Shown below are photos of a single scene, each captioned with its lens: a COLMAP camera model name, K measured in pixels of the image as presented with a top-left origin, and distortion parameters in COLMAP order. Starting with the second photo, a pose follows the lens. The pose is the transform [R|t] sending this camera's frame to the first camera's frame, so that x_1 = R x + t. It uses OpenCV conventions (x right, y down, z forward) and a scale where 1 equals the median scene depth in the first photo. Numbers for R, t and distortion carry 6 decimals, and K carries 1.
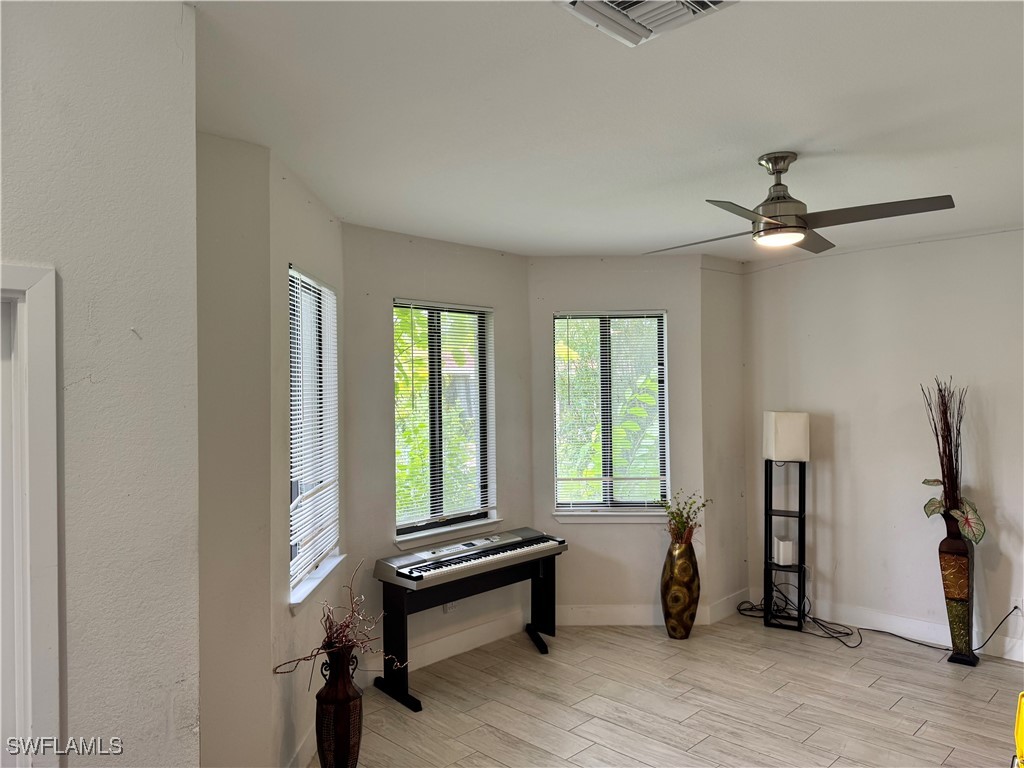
lens RADIAL K [[718.0, 0, 506.9], [0, 718.0, 380.6], [0, 0, 1]] dist [0.176193, -0.330227]
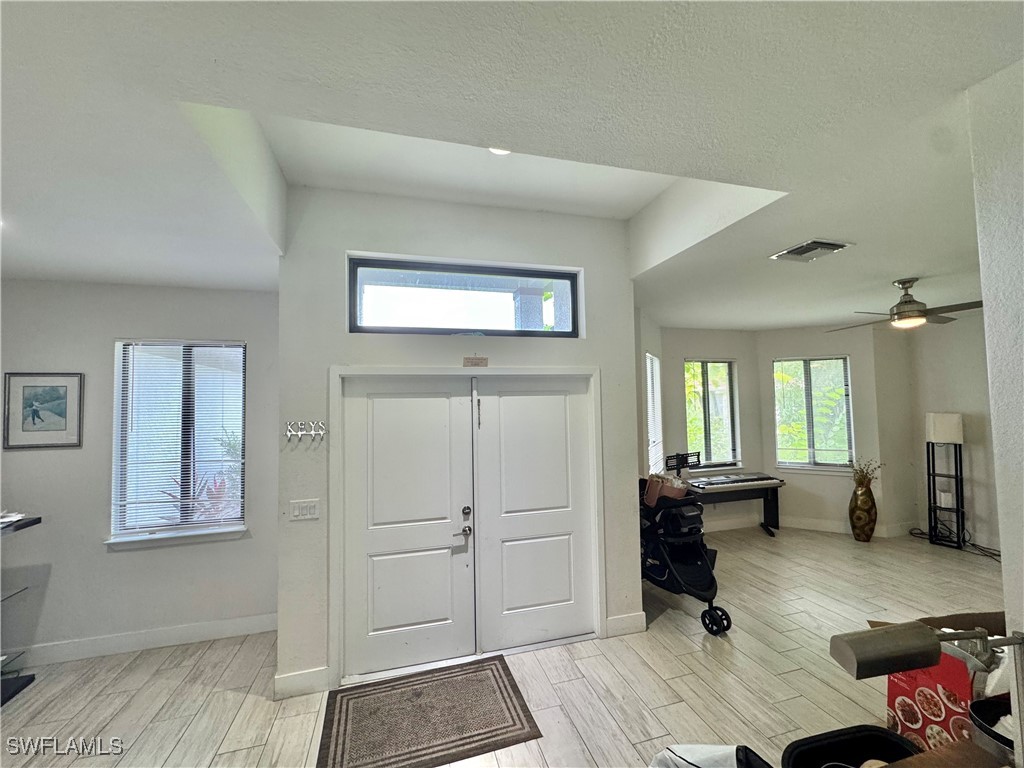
lens RADIAL K [[410.6, 0, 509.8], [0, 410.6, 382.7], [0, 0, 1]] dist [-0.002795, -0.000422]
pose [[0.873268, -0.026316, -0.486529, -0.016592], [0.011904, 0.999395, -0.032691, -0.006871], [0.487095, 0.022757, 0.873052, -0.282756]]
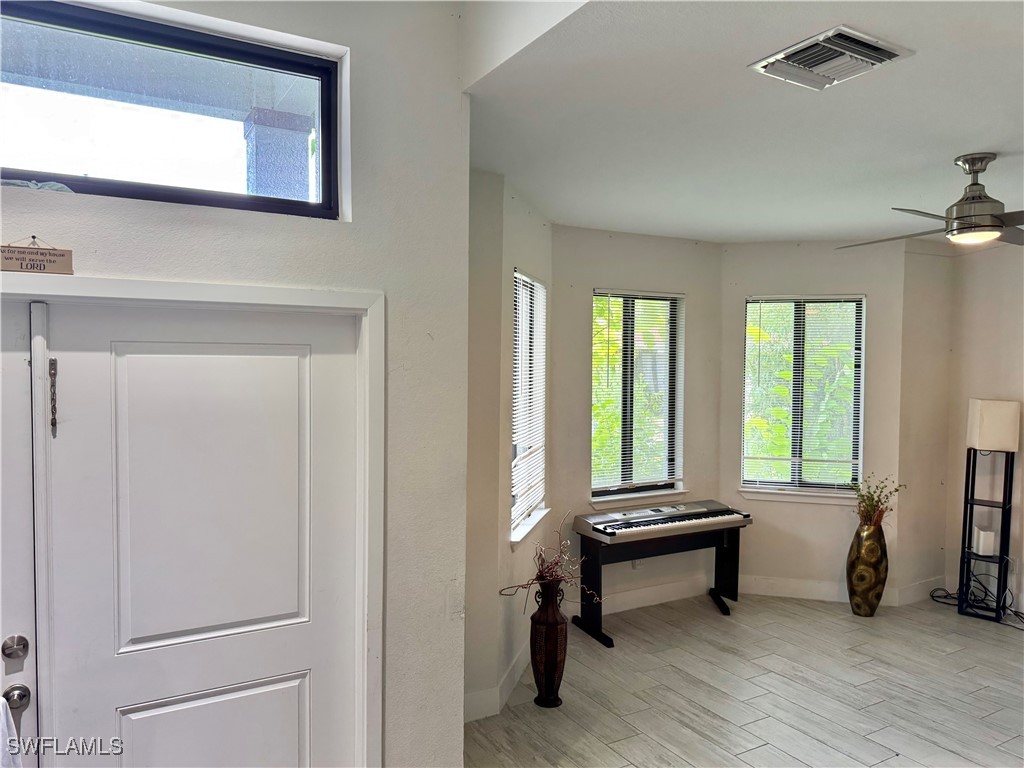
lens RADIAL K [[722.6, 0, 507.0], [0, 722.6, 385.5], [0, 0, 1]] dist [0.096687, -0.116096]
pose [[0.967678, 0.029712, -0.250434, -0.000874], [-0.018237, 0.998680, 0.048016, -0.012874], [0.251530, -0.041896, 0.966942, -0.116494]]
